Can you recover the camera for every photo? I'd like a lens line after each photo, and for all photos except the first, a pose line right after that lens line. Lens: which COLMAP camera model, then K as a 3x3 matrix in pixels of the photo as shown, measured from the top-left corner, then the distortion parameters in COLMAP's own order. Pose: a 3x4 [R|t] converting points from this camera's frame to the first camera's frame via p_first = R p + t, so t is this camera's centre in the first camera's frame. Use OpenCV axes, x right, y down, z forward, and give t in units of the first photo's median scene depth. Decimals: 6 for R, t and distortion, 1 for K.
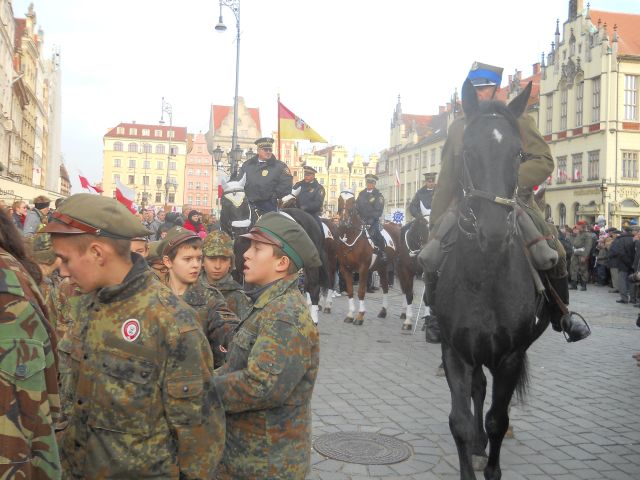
lens RADIAL K [[690.6, 0, 304.3], [0, 690.6, 239.0], [0, 0, 1]] dist [-0.037278, 0.000000]
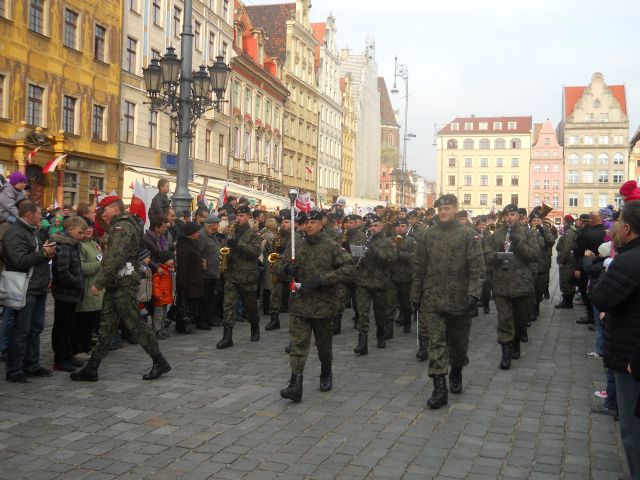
lens RADIAL K [[690.6, 0, 323.4], [0, 690.6, 240.6], [0, 0, 1]] dist [-0.037278, 0.000000]
pose [[0.859057, -0.009710, -0.511787, 0.081005], [0.006007, 0.999942, -0.008887, -0.003421], [0.511844, 0.004560, 0.859066, 0.266283]]
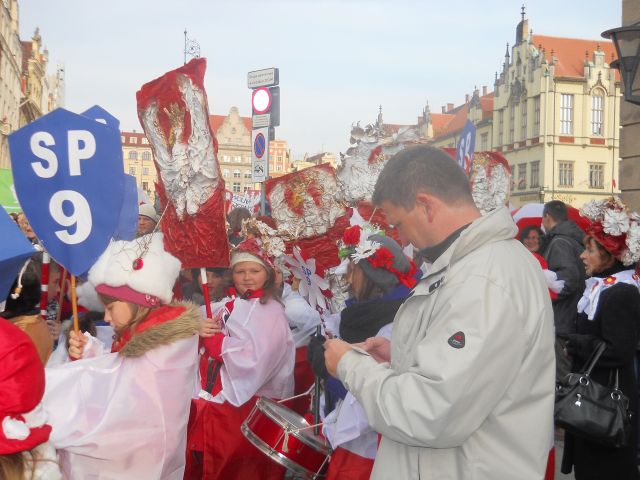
lens RADIAL K [[690.6, 0, 306.6], [0, 690.6, 235.0], [0, 0, 1]] dist [-0.037278, 0.000000]
pose [[0.999984, -0.001227, -0.005477, 0.045547], [0.001169, 0.999944, -0.010498, 0.002817], [0.005490, 0.010491, 0.999930, -0.108980]]
